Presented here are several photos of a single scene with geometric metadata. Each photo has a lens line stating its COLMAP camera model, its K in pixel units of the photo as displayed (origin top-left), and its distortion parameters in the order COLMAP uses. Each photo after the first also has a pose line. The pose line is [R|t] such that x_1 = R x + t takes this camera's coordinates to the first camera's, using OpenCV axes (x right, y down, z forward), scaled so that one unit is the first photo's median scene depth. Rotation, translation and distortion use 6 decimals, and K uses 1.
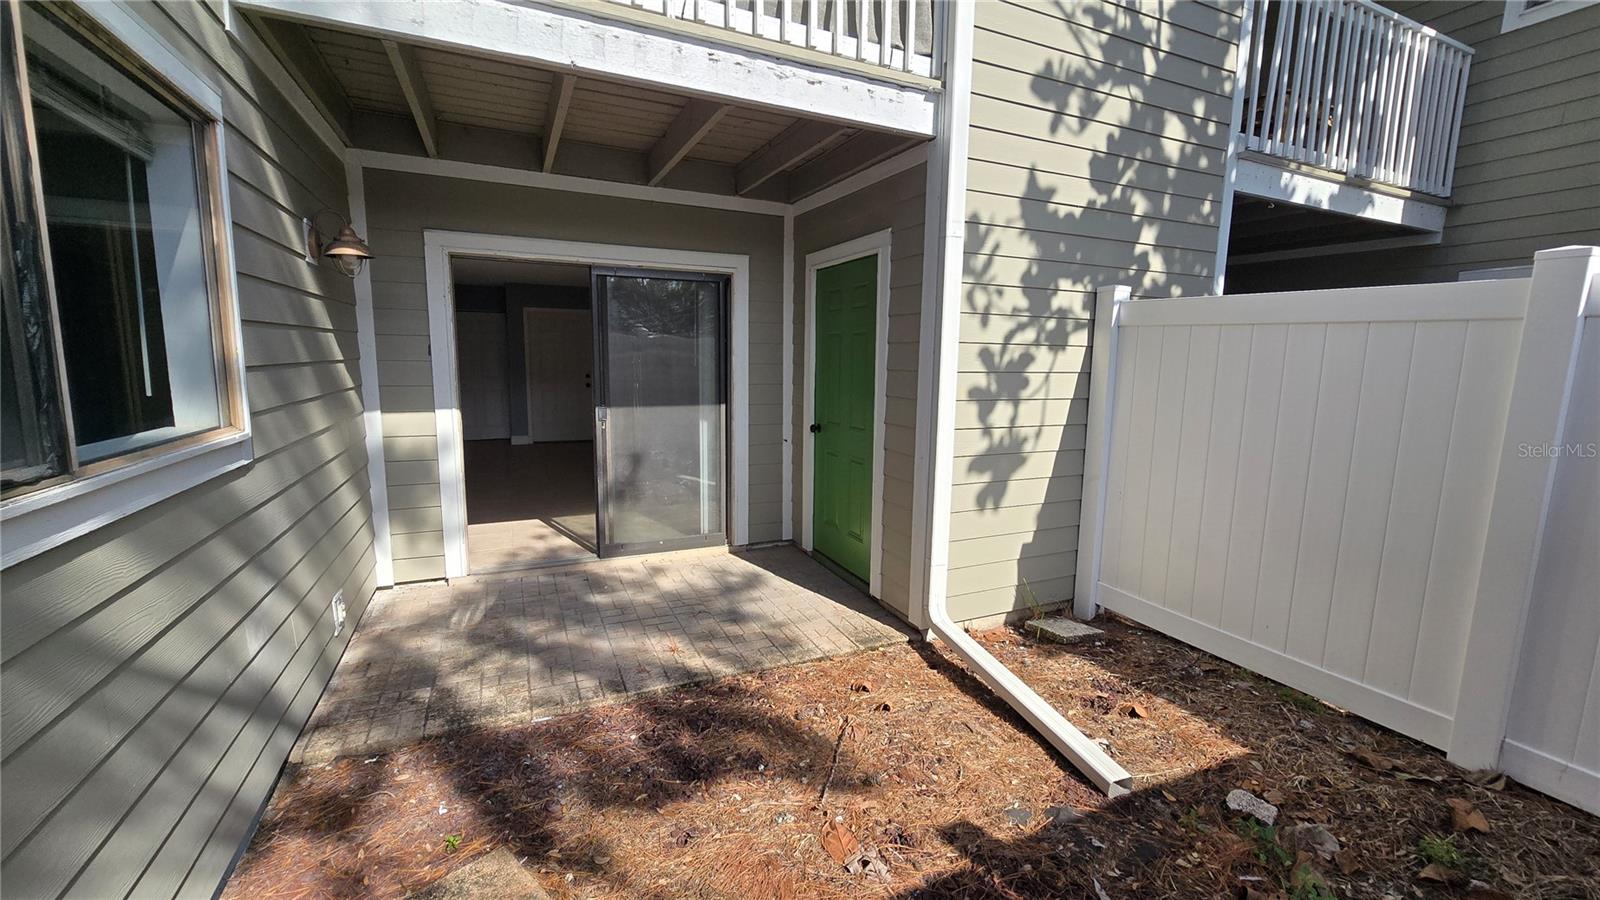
lens RADIAL K [[652.4, 0, 811.9], [0, 652.4, 447.9], [0, 0, 1]] dist [0.009754, 0.000104]
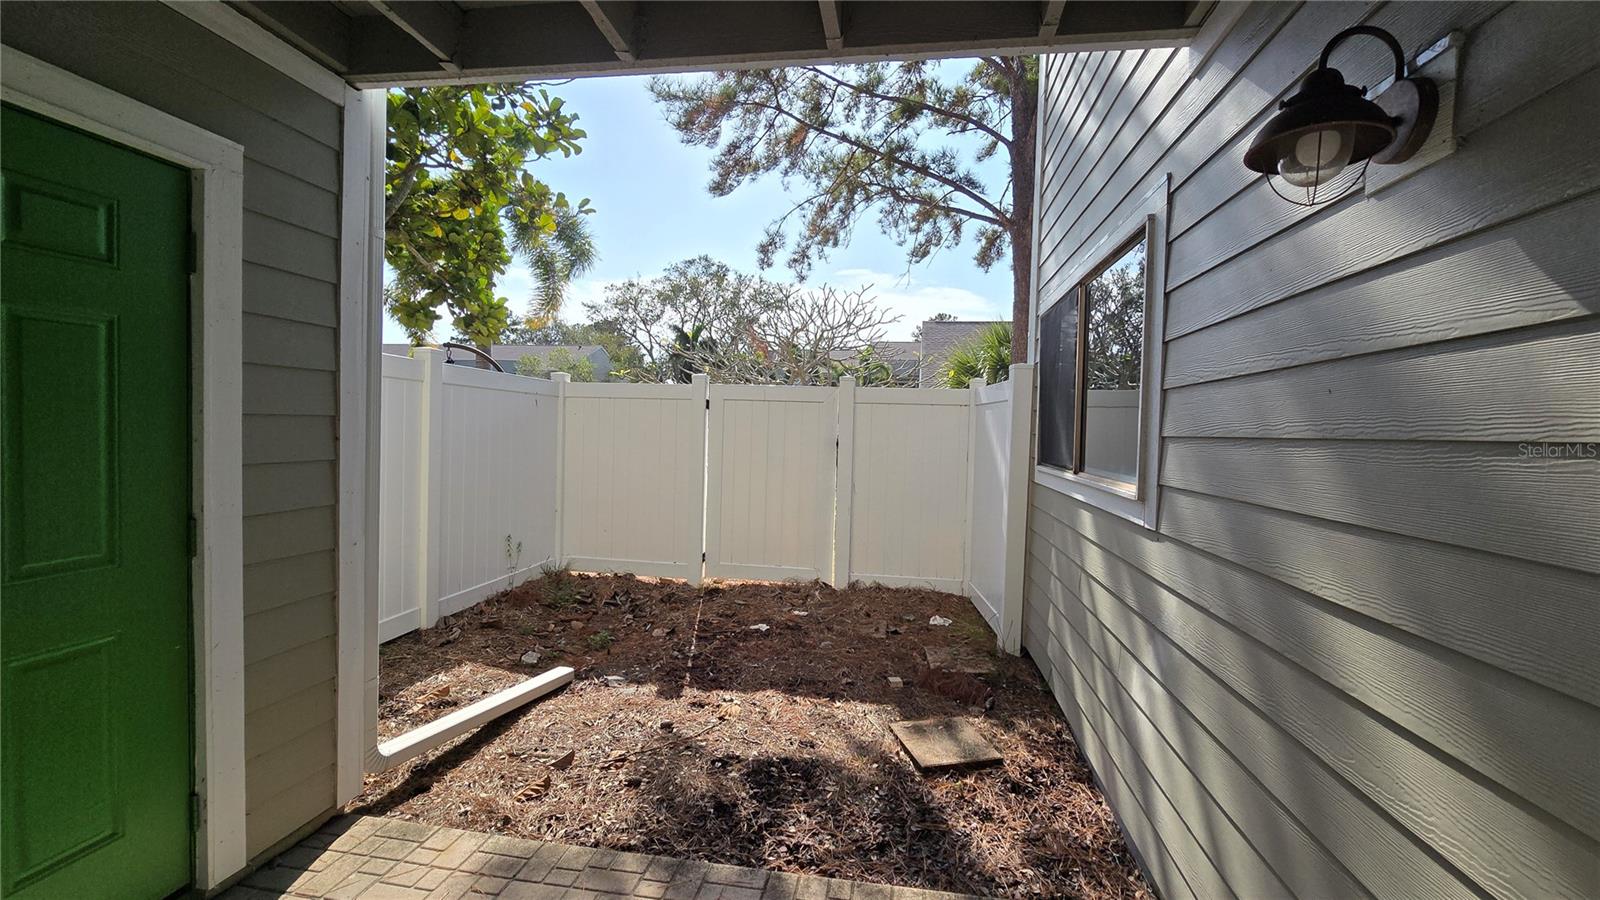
lens RADIAL K [[652.4, 0, 804.3], [0, 652.4, 453.7], [0, 0, 1]] dist [0.009754, 0.000104]
pose [[-0.833500, -0.066989, 0.548443, -0.701537], [0.024052, 0.987283, 0.157143, -0.208022], [-0.551995, 0.144170, -0.821289, 1.549226]]
